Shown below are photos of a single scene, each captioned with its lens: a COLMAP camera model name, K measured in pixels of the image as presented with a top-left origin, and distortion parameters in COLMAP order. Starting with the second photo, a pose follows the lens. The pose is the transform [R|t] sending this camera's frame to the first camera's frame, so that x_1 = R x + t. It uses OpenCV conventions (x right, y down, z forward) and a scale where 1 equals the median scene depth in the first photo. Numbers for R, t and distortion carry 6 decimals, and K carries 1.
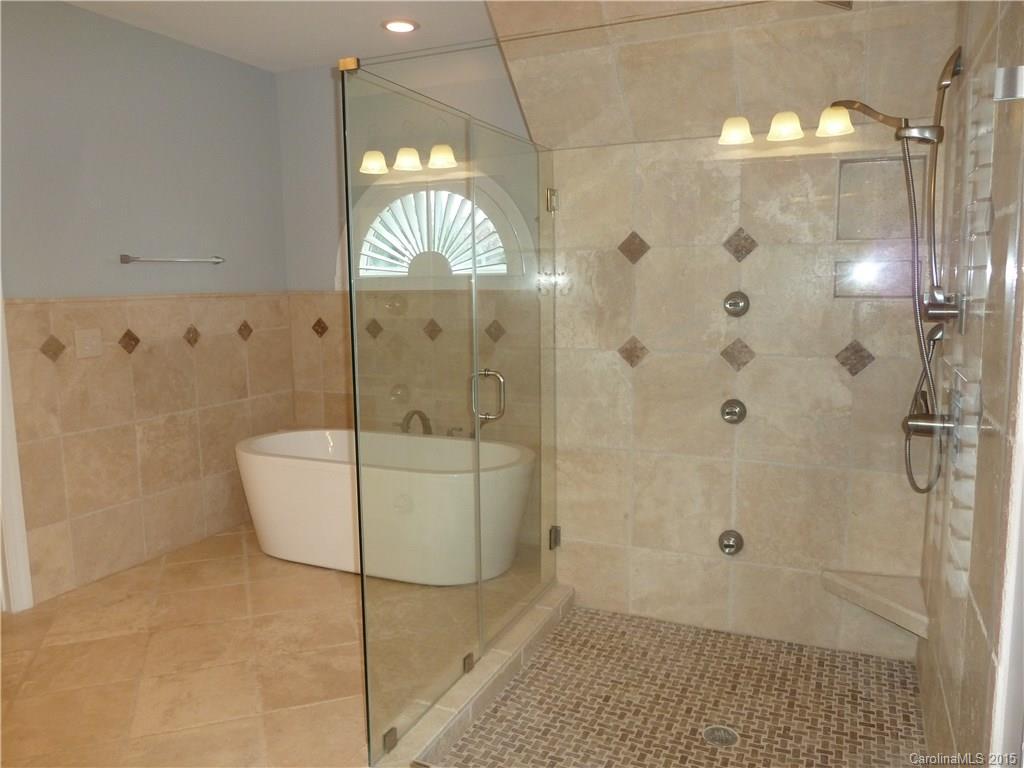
lens RADIAL K [[763.8, 0, 507.0], [0, 763.8, 376.7], [0, 0, 1]] dist [-0.031031, -0.003802]
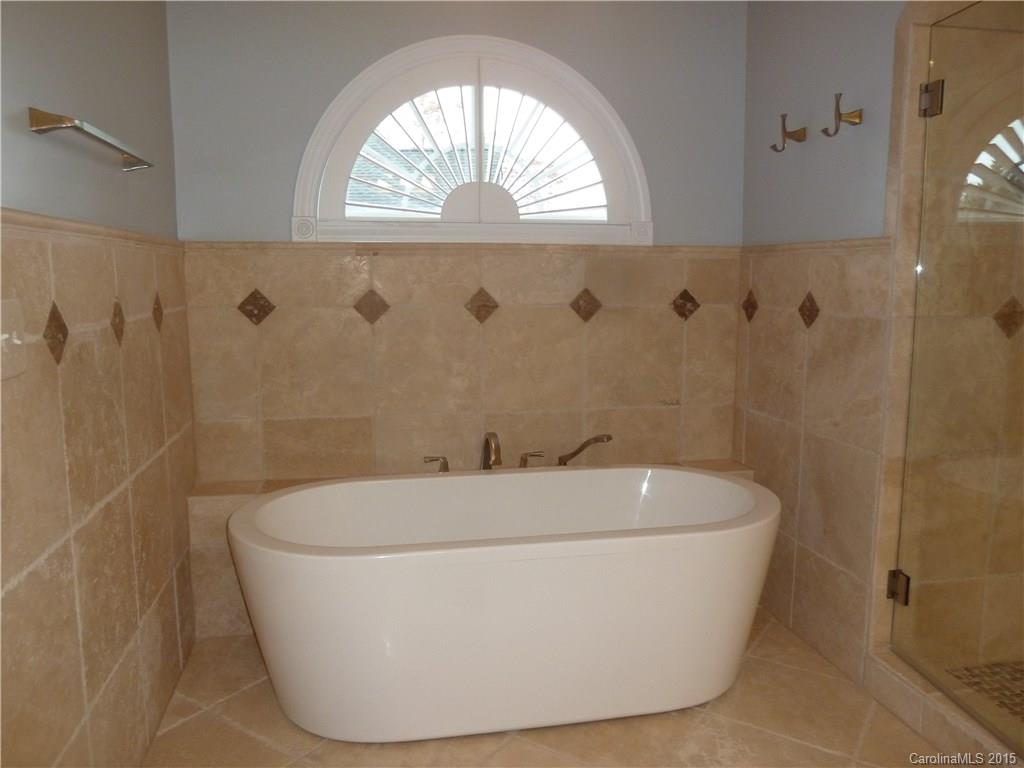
lens RADIAL K [[763.8, 0, 507.0], [0, 763.8, 376.7], [0, 0, 1]] dist [-0.031031, -0.003802]
pose [[0.815399, -0.062993, 0.575461, -0.458609], [0.061620, 0.997859, 0.021918, -0.014863], [-0.575610, 0.017588, 0.817535, 0.470761]]
